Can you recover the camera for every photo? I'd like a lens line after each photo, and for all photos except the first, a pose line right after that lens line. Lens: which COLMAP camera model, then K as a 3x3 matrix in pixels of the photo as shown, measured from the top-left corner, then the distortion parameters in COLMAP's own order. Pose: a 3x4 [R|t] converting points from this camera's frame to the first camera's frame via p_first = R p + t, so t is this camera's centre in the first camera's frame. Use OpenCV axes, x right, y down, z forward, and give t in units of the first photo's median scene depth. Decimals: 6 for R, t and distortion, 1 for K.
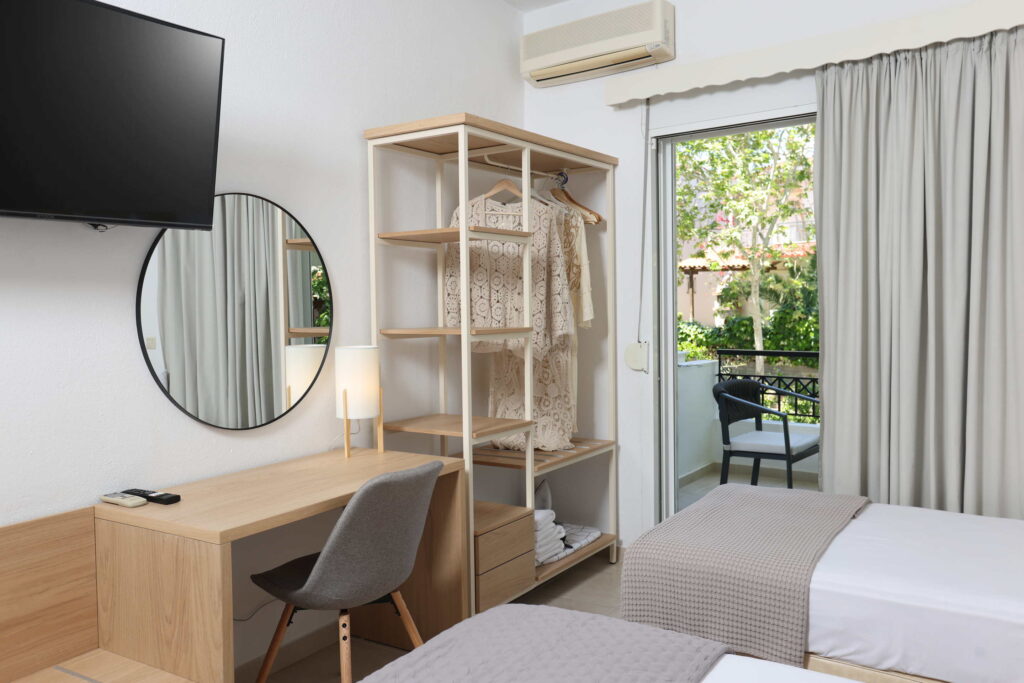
lens RADIAL K [[844.3, 0, 514.5], [0, 844.3, 333.5], [0, 0, 1]] dist [0.005611, 0.077908]
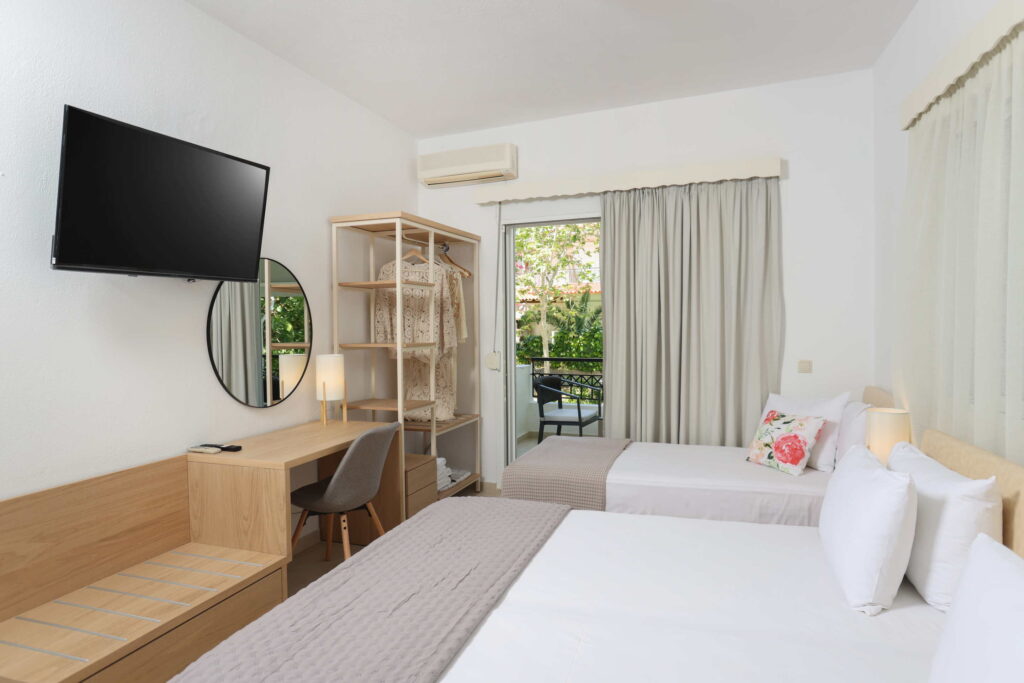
lens RADIAL K [[623.9, 0, 512.0], [0, 623.9, 341.5], [0, 0, 1]] dist [-0.001393, 0.000006]
pose [[0.973780, -0.002748, 0.227474, -0.109143], [0.005197, 0.999935, -0.010167, 0.003574], [-0.227432, 0.011082, 0.973731, -0.191924]]
